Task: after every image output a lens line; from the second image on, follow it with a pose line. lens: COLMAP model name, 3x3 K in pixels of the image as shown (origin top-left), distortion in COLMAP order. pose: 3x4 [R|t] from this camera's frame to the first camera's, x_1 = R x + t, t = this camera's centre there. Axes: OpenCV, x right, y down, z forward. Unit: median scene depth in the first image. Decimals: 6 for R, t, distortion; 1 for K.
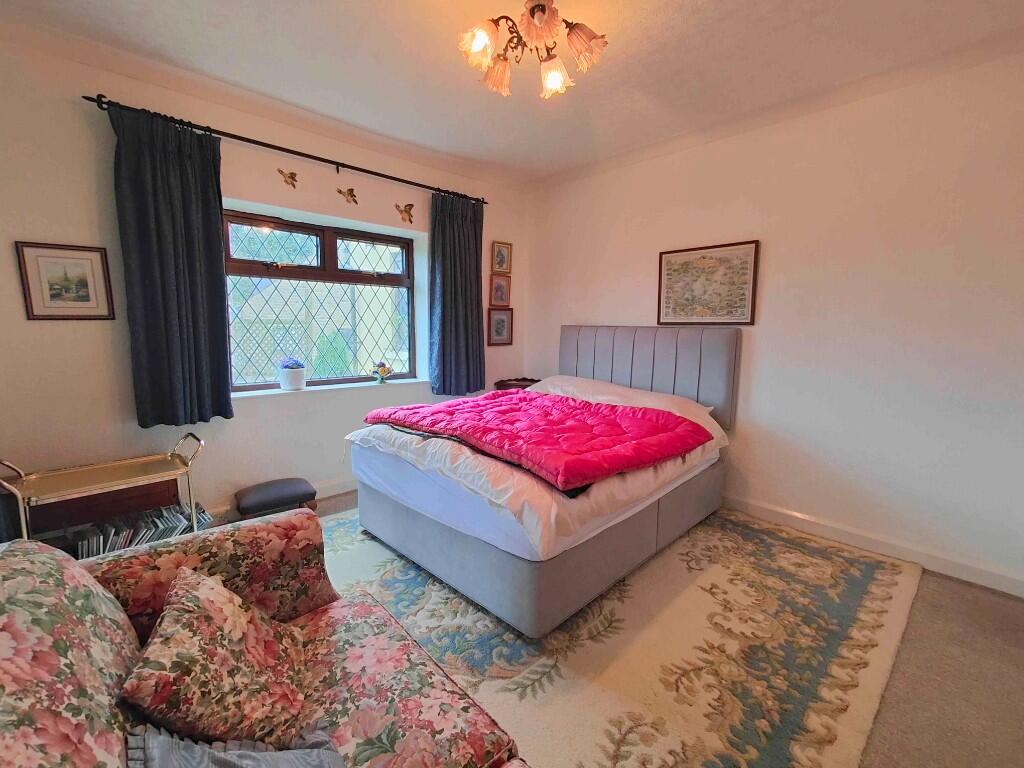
lens RADIAL K [[449.7, 0, 512.1], [0, 449.7, 377.0], [0, 0, 1]] dist [0.003046, -0.000171]
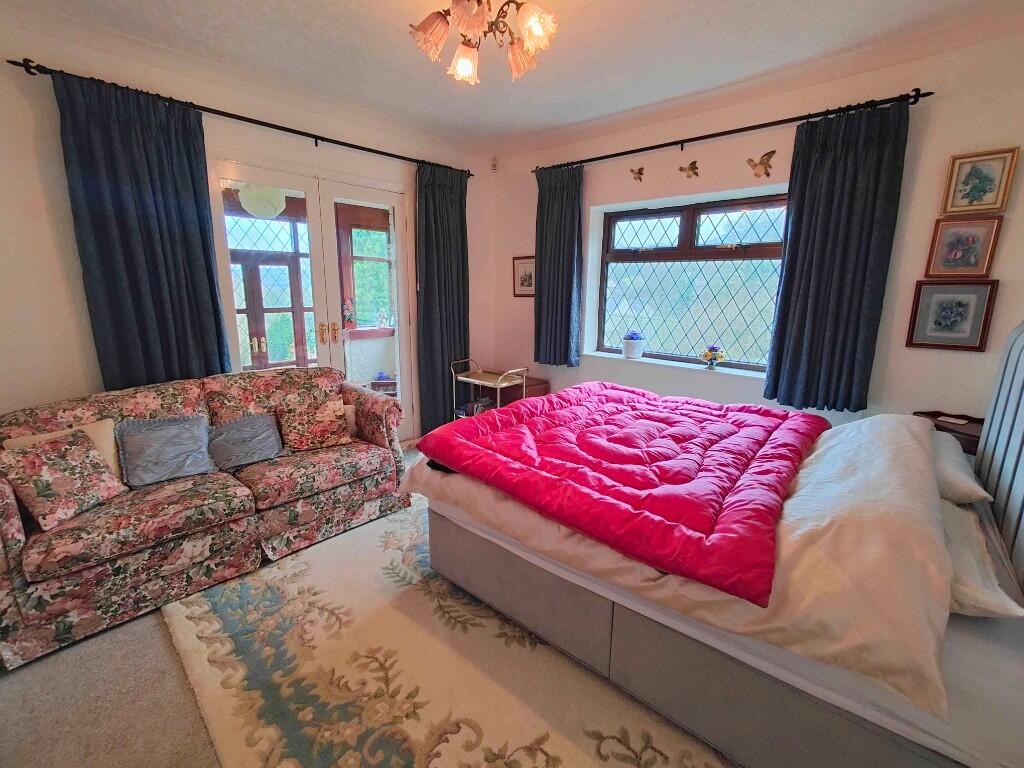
lens RADIAL K [[449.7, 0, 512.1], [0, 449.7, 377.0], [0, 0, 1]] dist [0.003046, -0.000171]
pose [[0.078138, 0.193598, -0.977964, 0.653841], [-0.121718, 0.975477, 0.183381, -0.100127], [0.989484, 0.104707, 0.099786, 0.577858]]
